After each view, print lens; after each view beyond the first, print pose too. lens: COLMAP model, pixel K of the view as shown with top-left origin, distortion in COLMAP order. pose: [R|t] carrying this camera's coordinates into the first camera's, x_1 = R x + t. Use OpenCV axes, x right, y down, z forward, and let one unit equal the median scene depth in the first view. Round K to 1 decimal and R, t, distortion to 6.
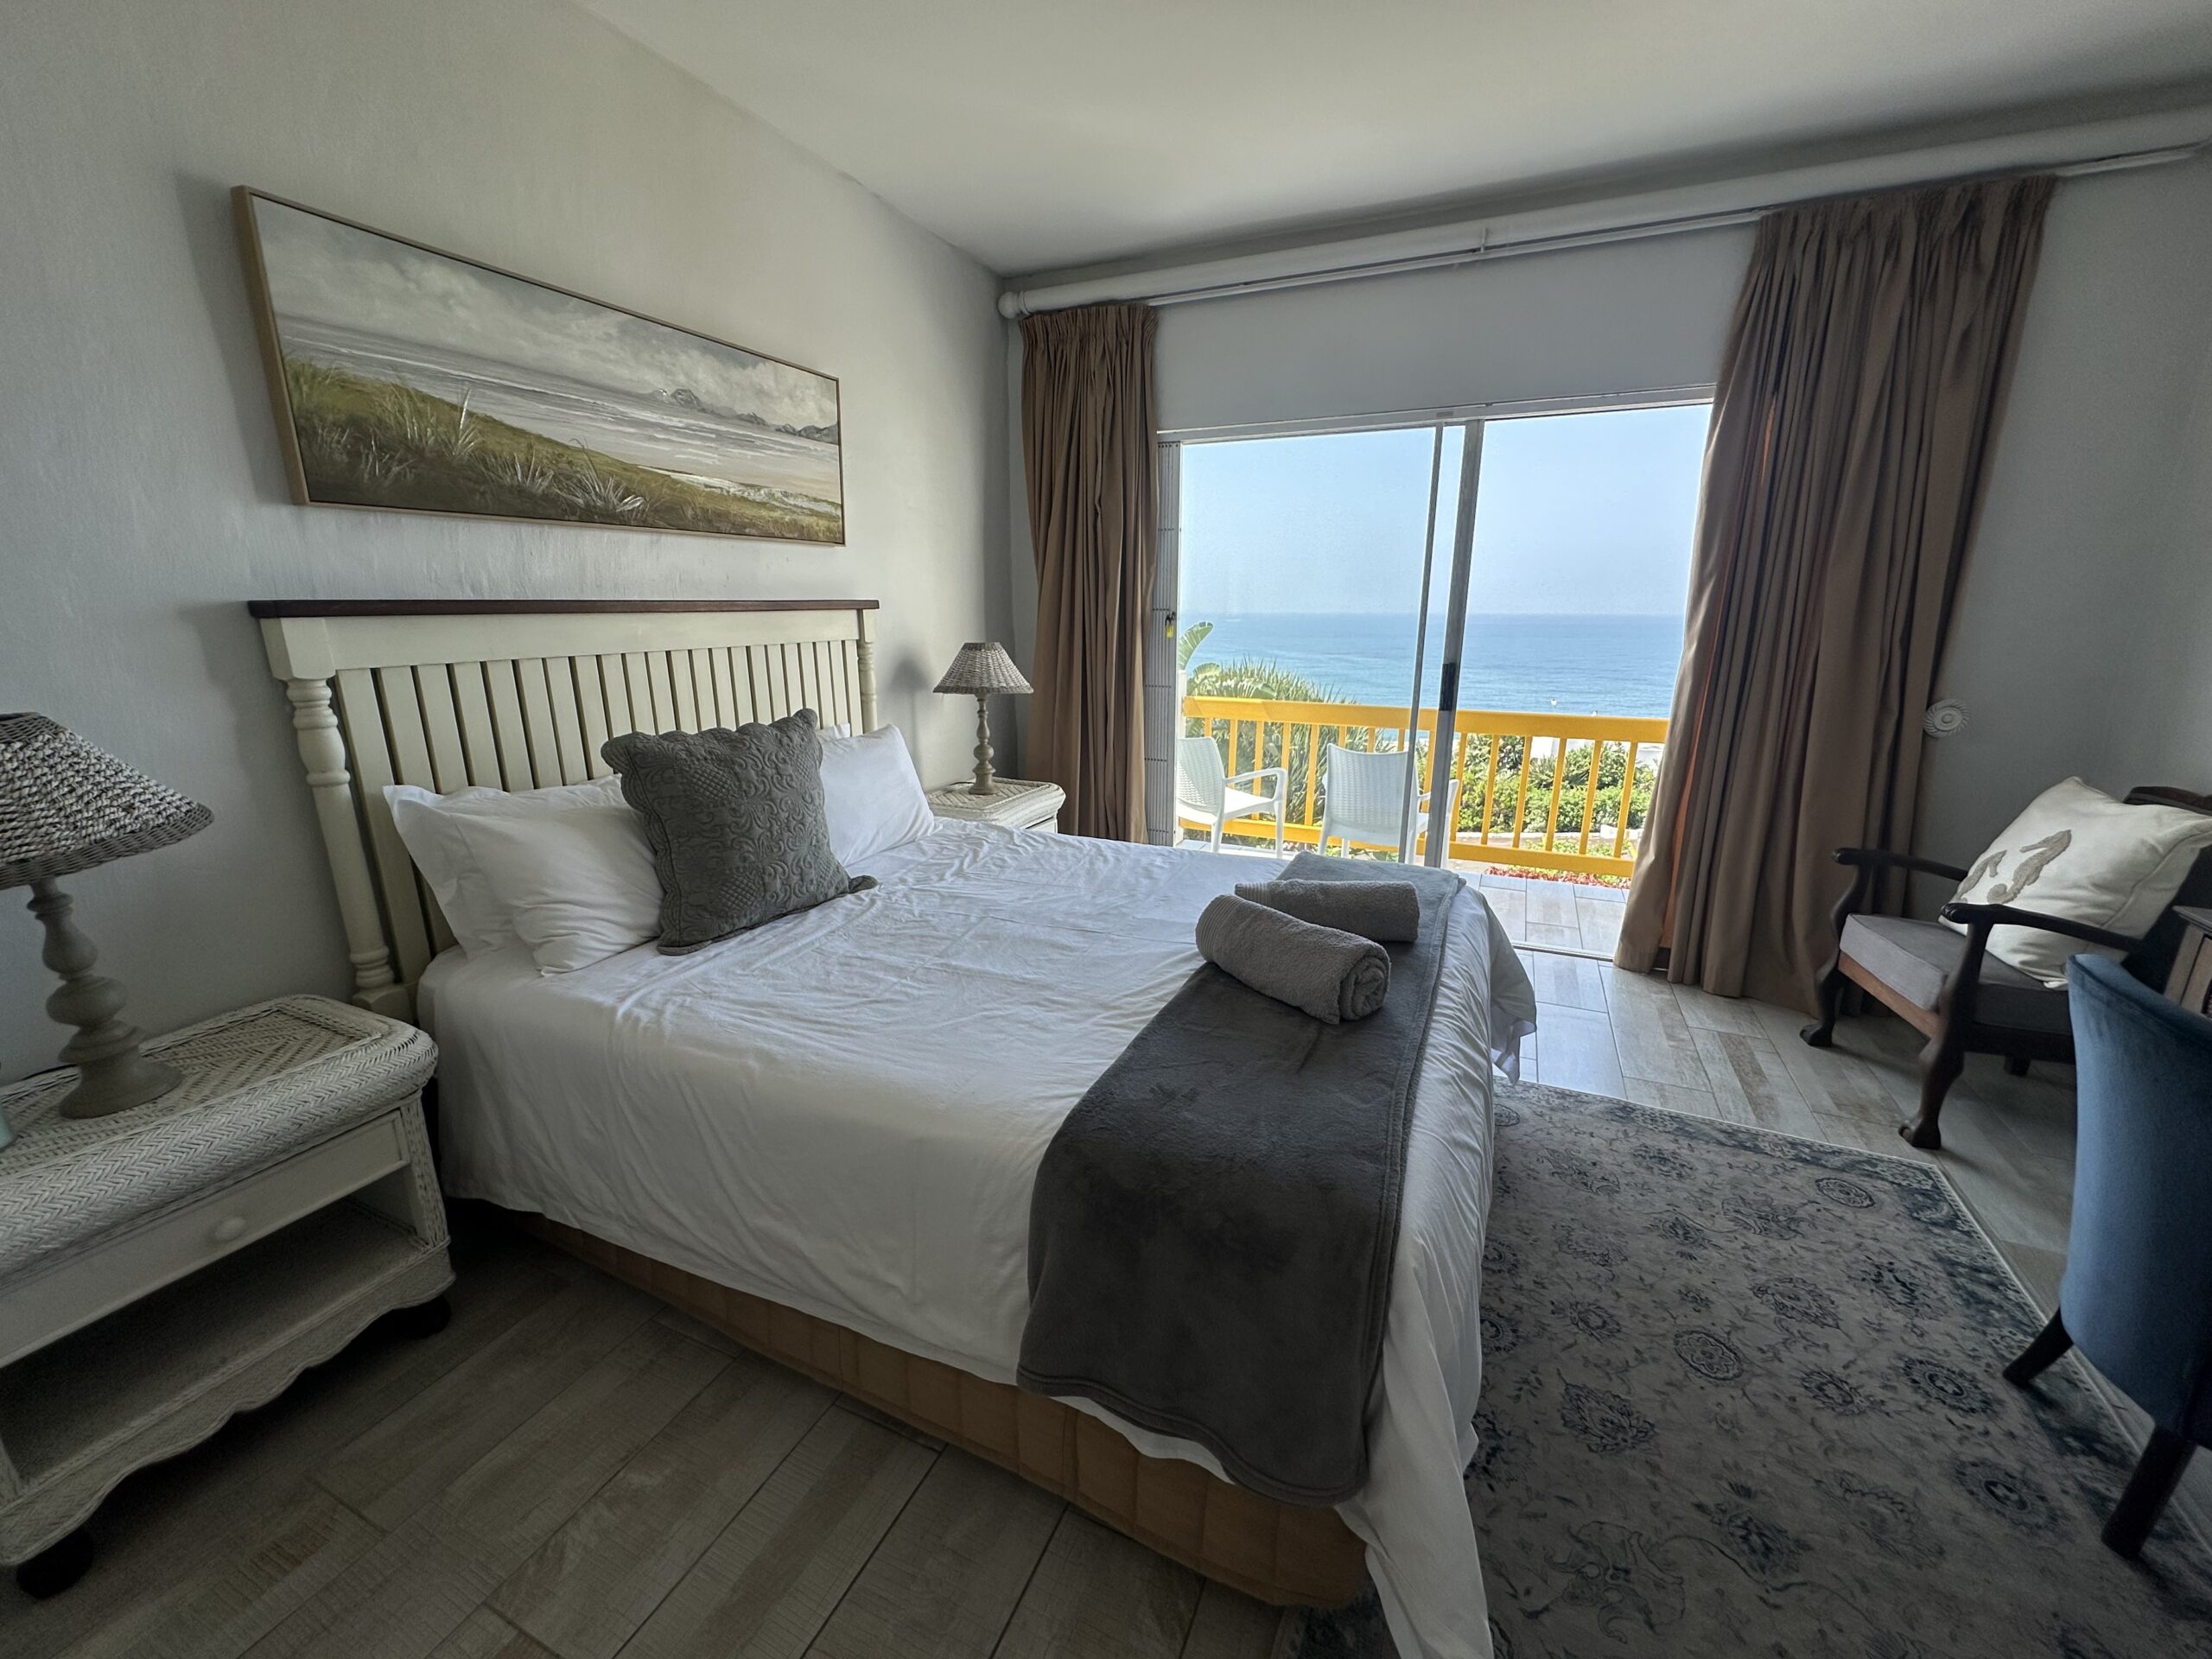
lens RADIAL K [[885.3, 0, 1106.1], [0, 885.3, 824.9], [0, 0, 1]] dist [-0.005052, 0.000037]
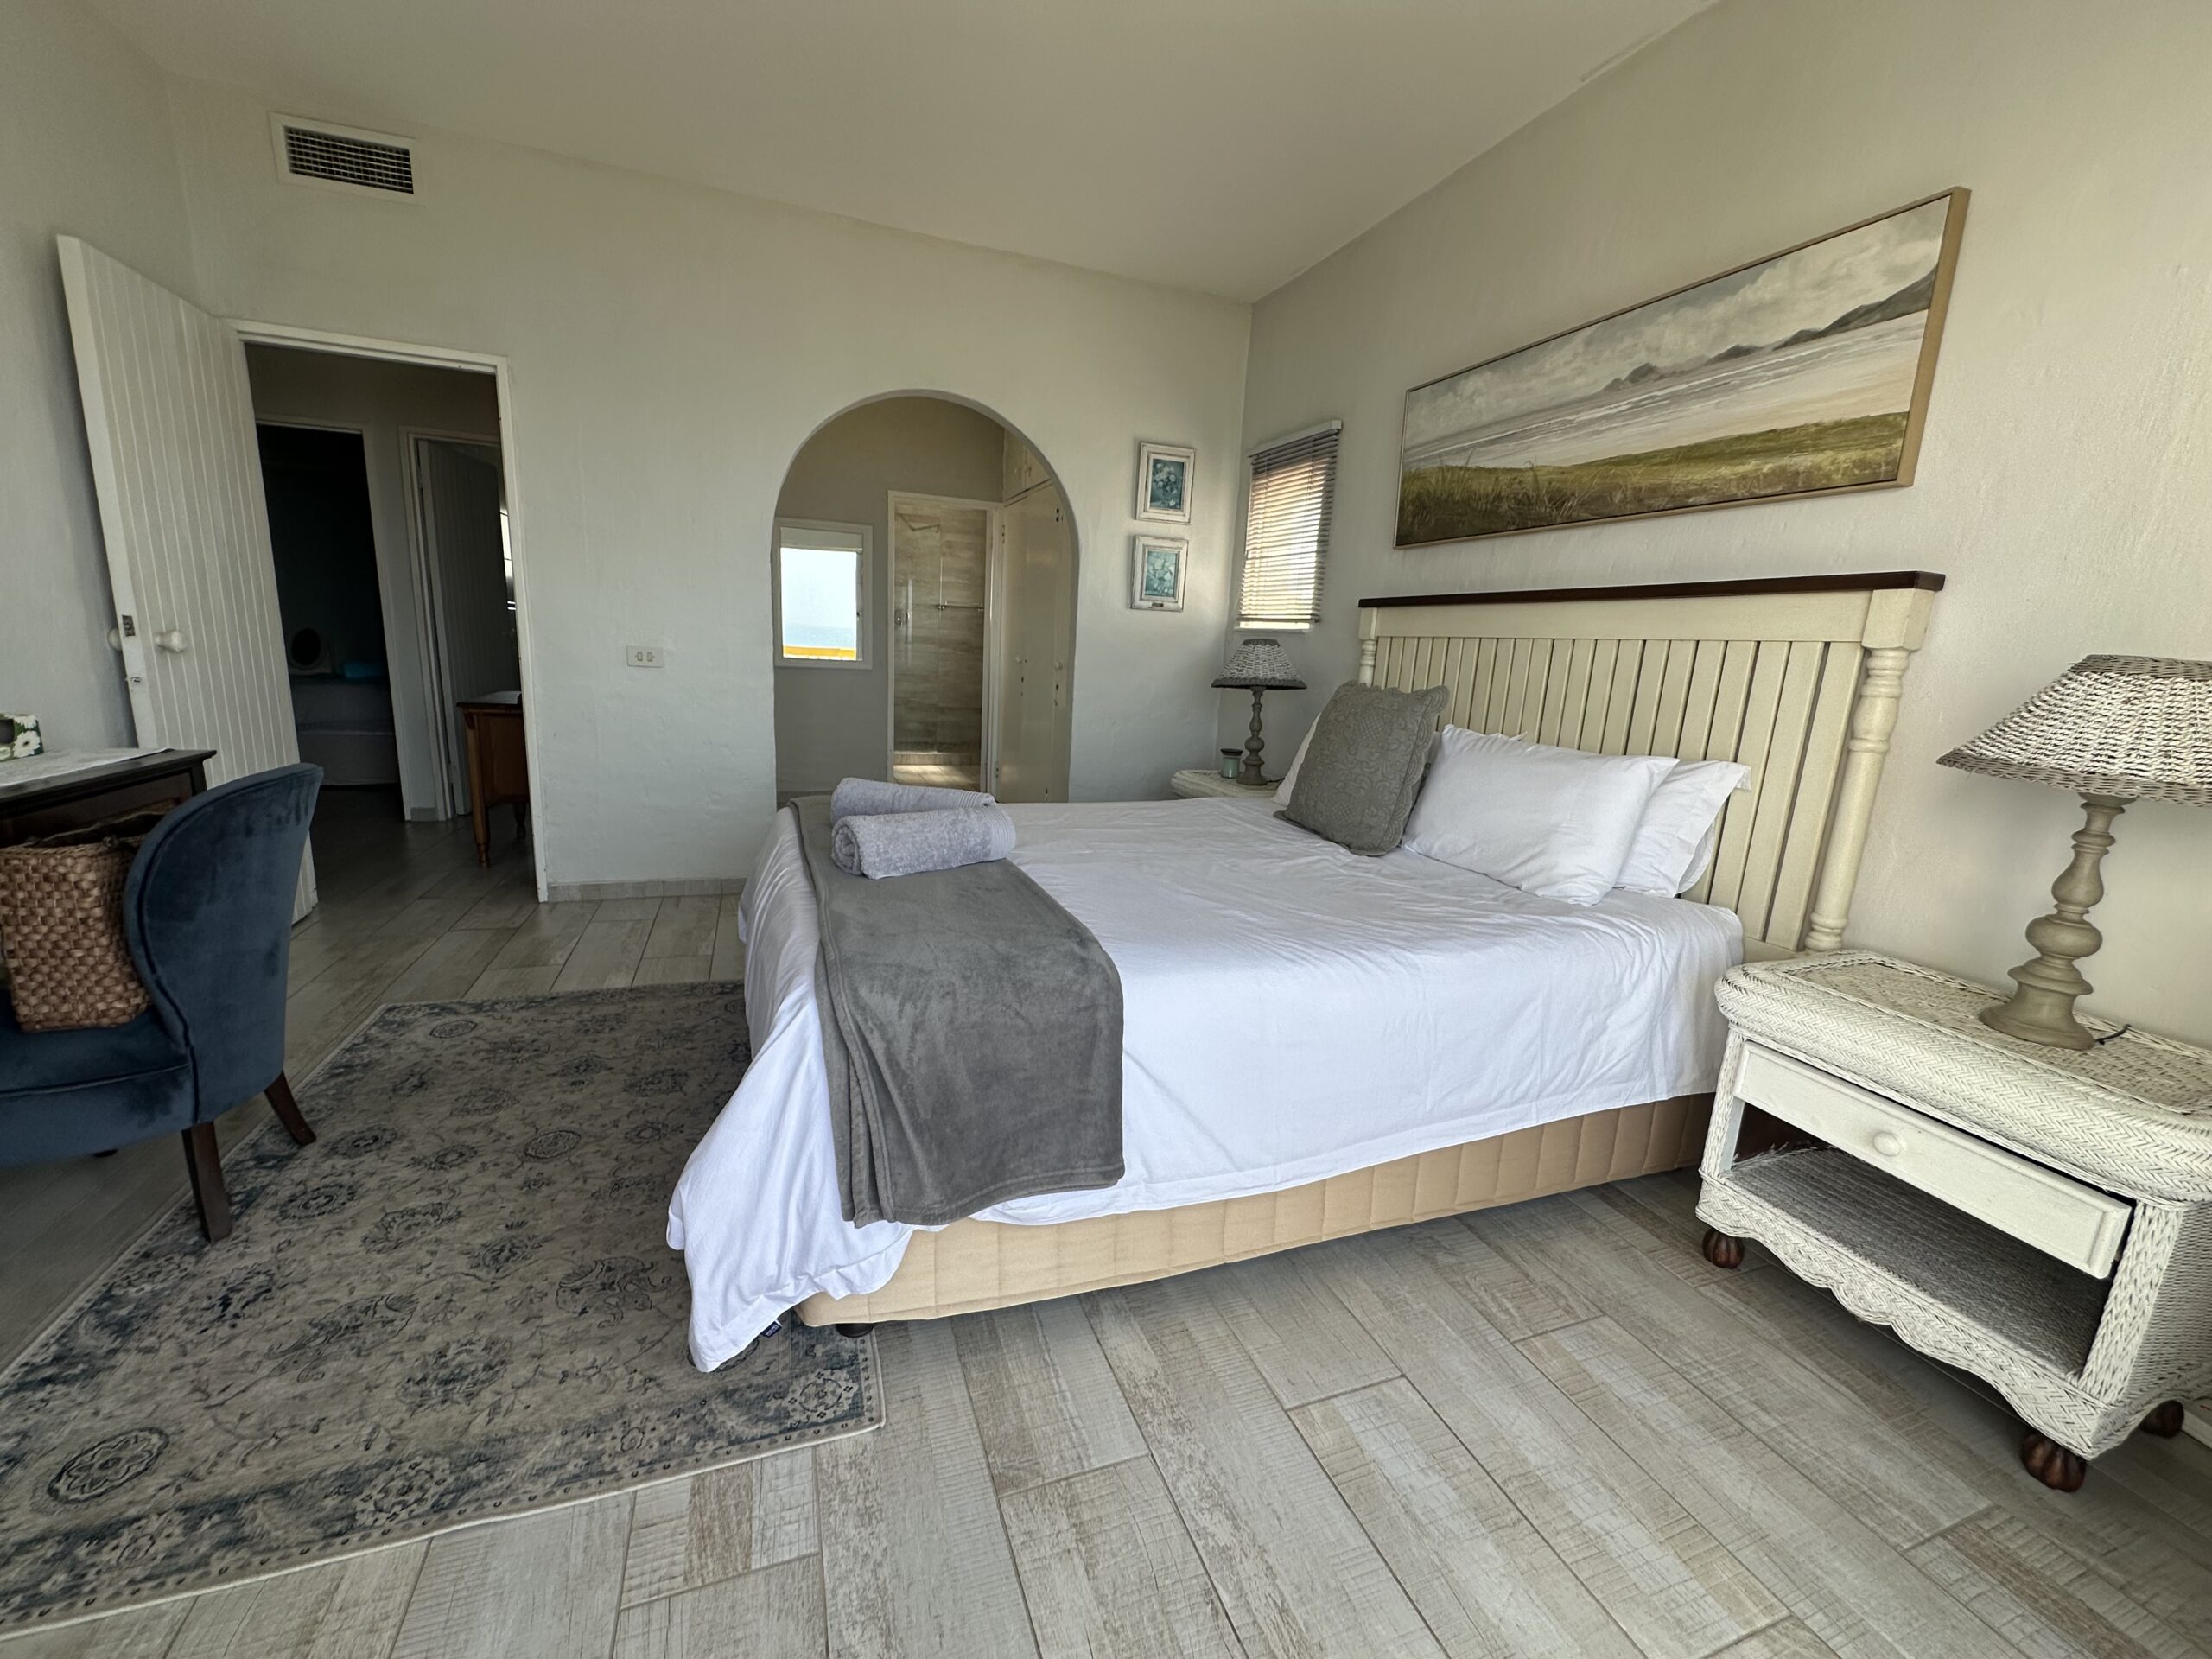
lens RADIAL K [[885.3, 0, 1101.9], [0, 885.3, 825.8], [0, 0, 1]] dist [-0.005052, 0.000037]
pose [[-0.707699, 0.103665, -0.698868, 0.690720], [-0.222690, 0.906026, 0.359897, -0.275469], [0.670501, 0.410330, -0.618108, 1.497547]]
